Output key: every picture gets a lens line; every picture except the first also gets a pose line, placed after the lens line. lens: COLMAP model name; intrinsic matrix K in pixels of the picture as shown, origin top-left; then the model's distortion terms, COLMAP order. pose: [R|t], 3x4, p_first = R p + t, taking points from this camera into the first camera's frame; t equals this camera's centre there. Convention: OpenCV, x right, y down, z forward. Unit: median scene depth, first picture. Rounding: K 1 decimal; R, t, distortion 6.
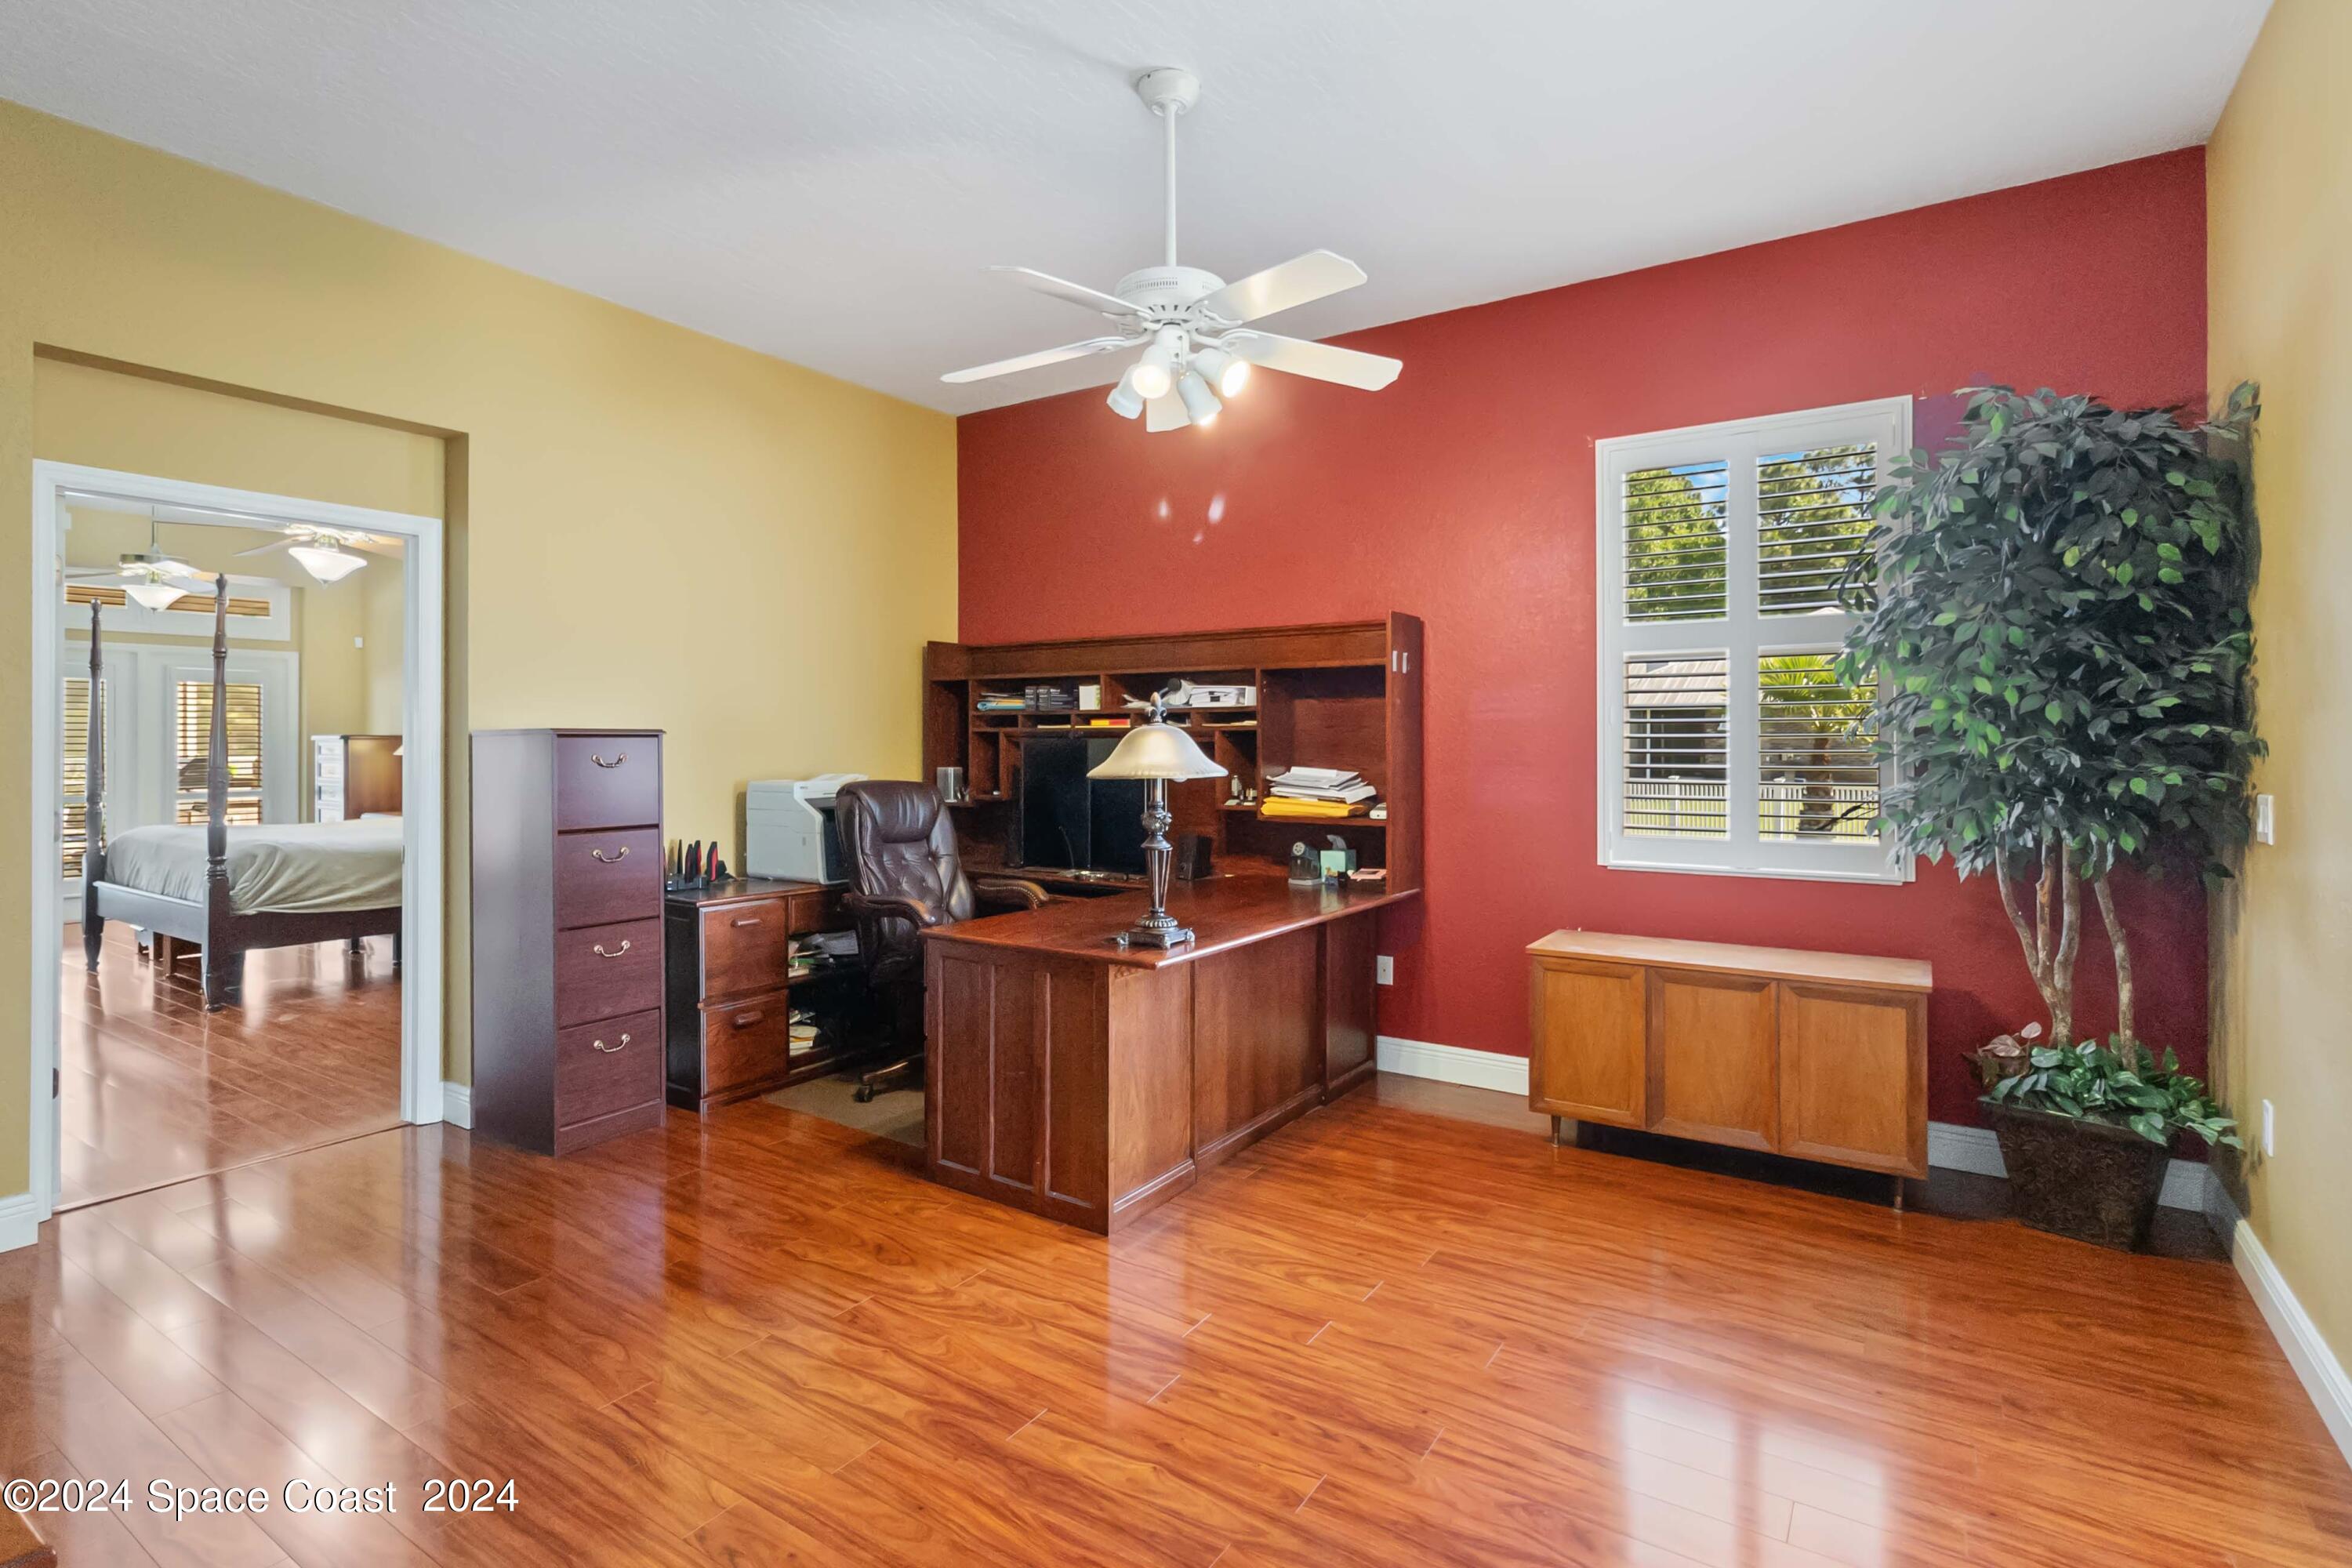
lens RADIAL K [[1133.3, 0, 1184.0], [0, 1133.3, 750.8], [0, 0, 1]] dist [0.002302, 0.000089]
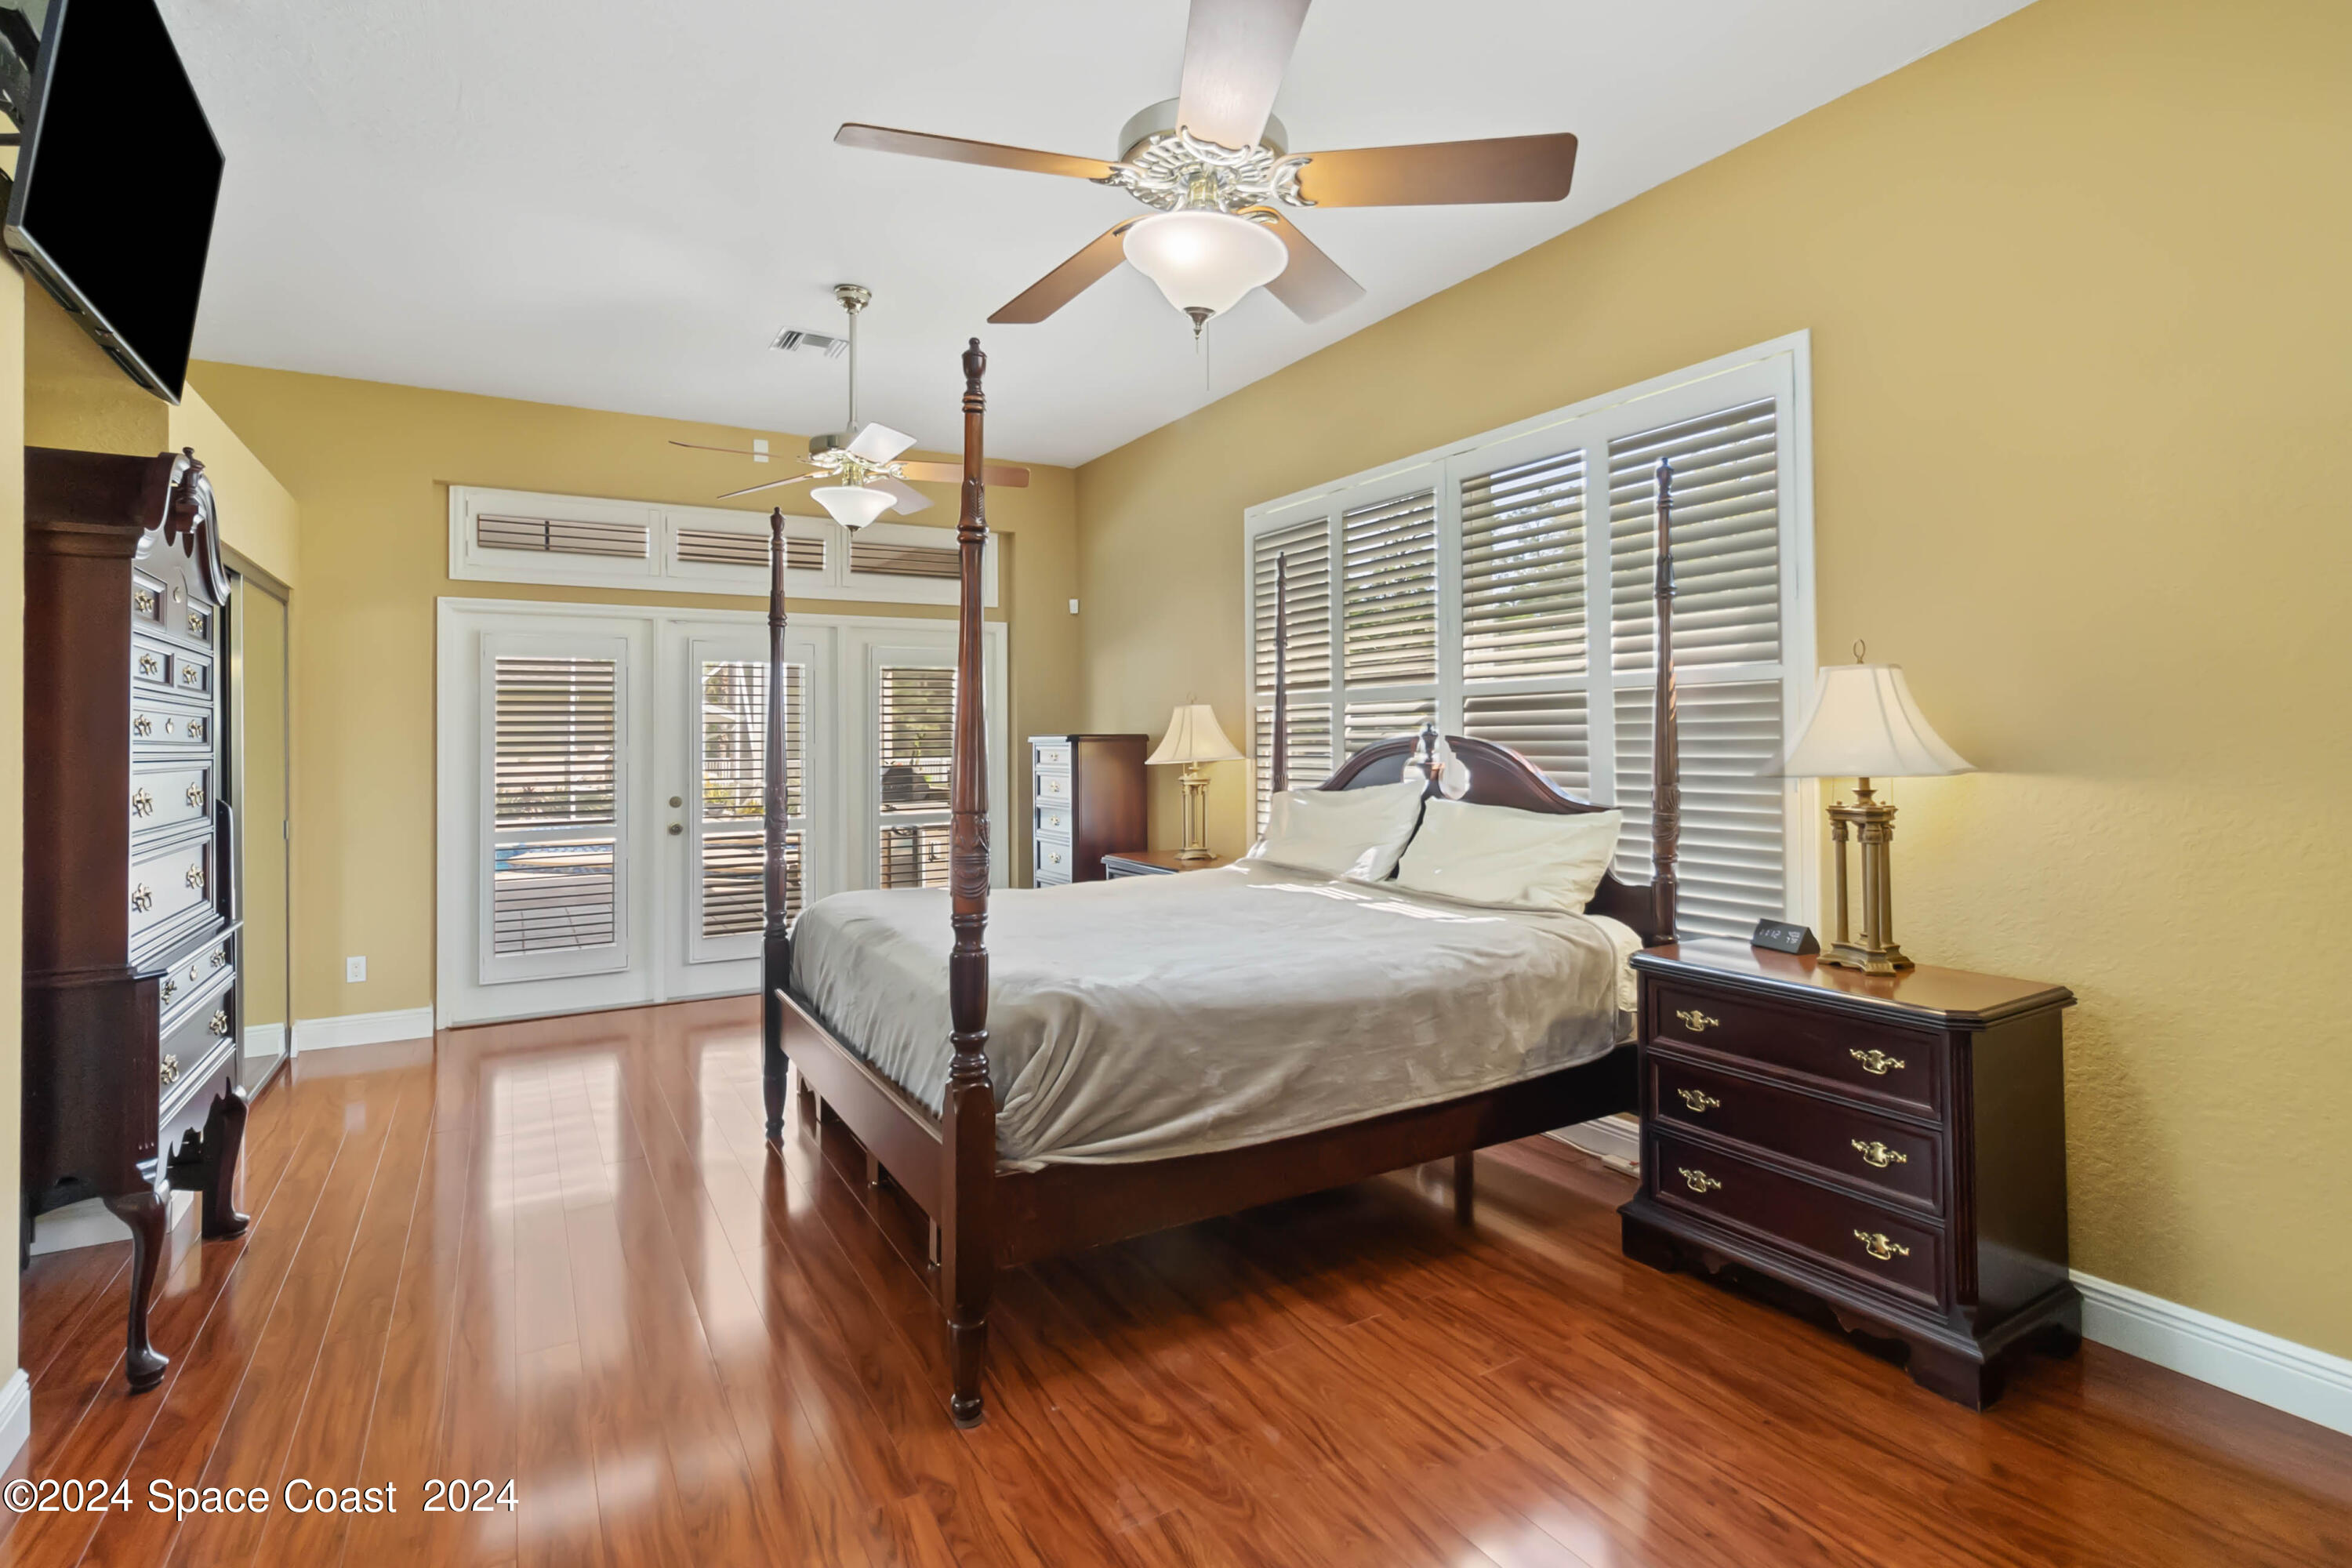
lens RADIAL K [[1133.3, 0, 1184.0], [0, 1133.3, 750.8], [0, 0, 1]] dist [0.002302, 0.000089]
pose [[0.897437, -0.004263, -0.441123, -0.528917], [0.004592, 0.999989, -0.000323, -0.005454], [0.441120, -0.001736, 0.897447, 0.587025]]
